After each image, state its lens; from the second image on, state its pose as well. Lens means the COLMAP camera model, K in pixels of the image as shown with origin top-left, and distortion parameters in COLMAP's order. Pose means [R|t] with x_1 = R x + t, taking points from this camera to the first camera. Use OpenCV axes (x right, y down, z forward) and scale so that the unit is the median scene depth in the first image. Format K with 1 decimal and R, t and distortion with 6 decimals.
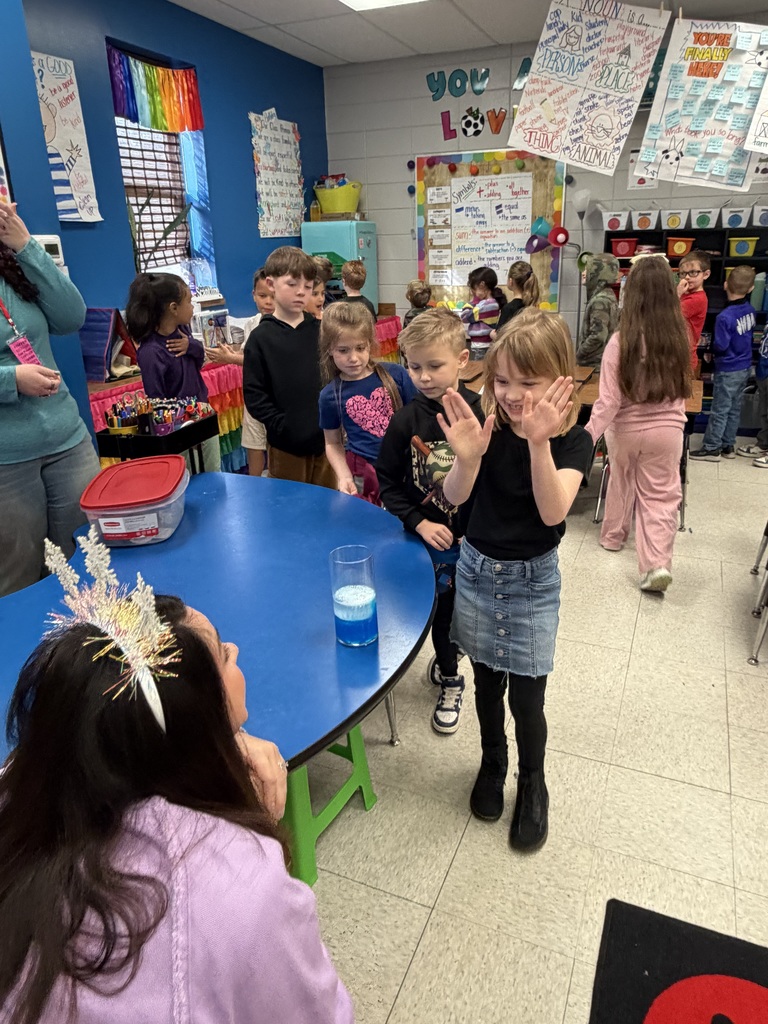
lens RADIAL K [[687.0, 0, 390.3], [0, 687.0, 507.2], [0, 0, 1]] dist [-0.010055, 0.001407]
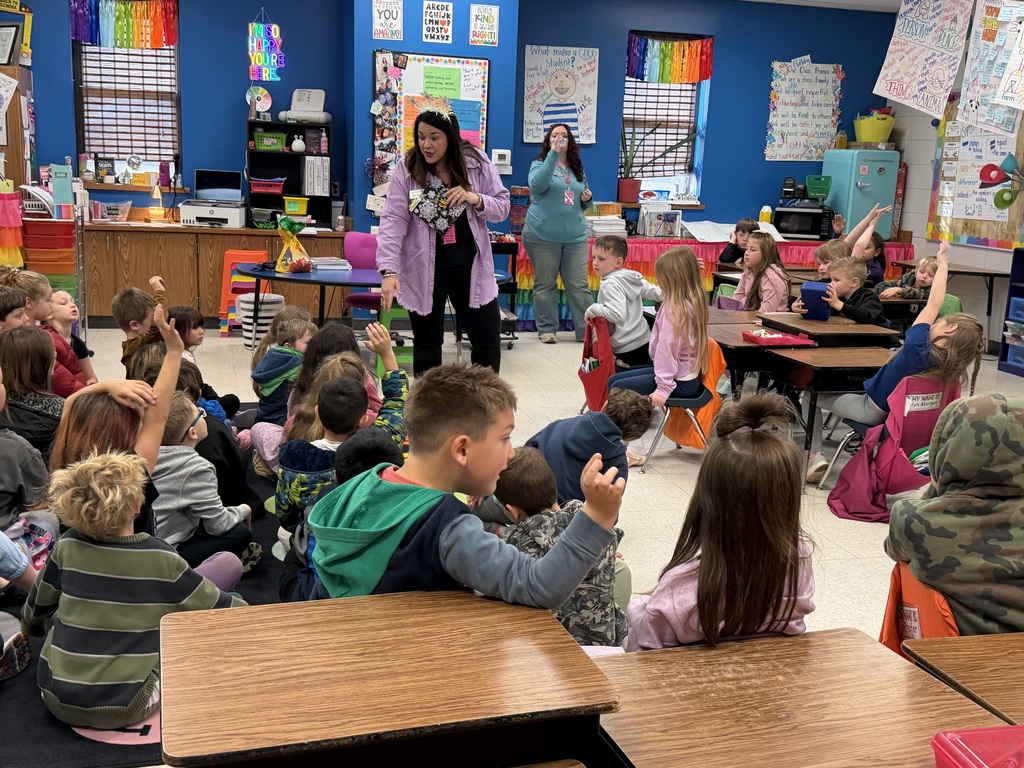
lens RADIAL K [[992.9, 0, 512.0], [0, 992.9, 384.0], [0, 0, 1]] dist [0.130124, -0.279871]
pose [[0.624978, 0.217280, -0.749794, 1.121362], [-0.328513, 0.944500, -0.000123, 0.138310], [0.708154, 0.246394, 0.661671, -0.434740]]
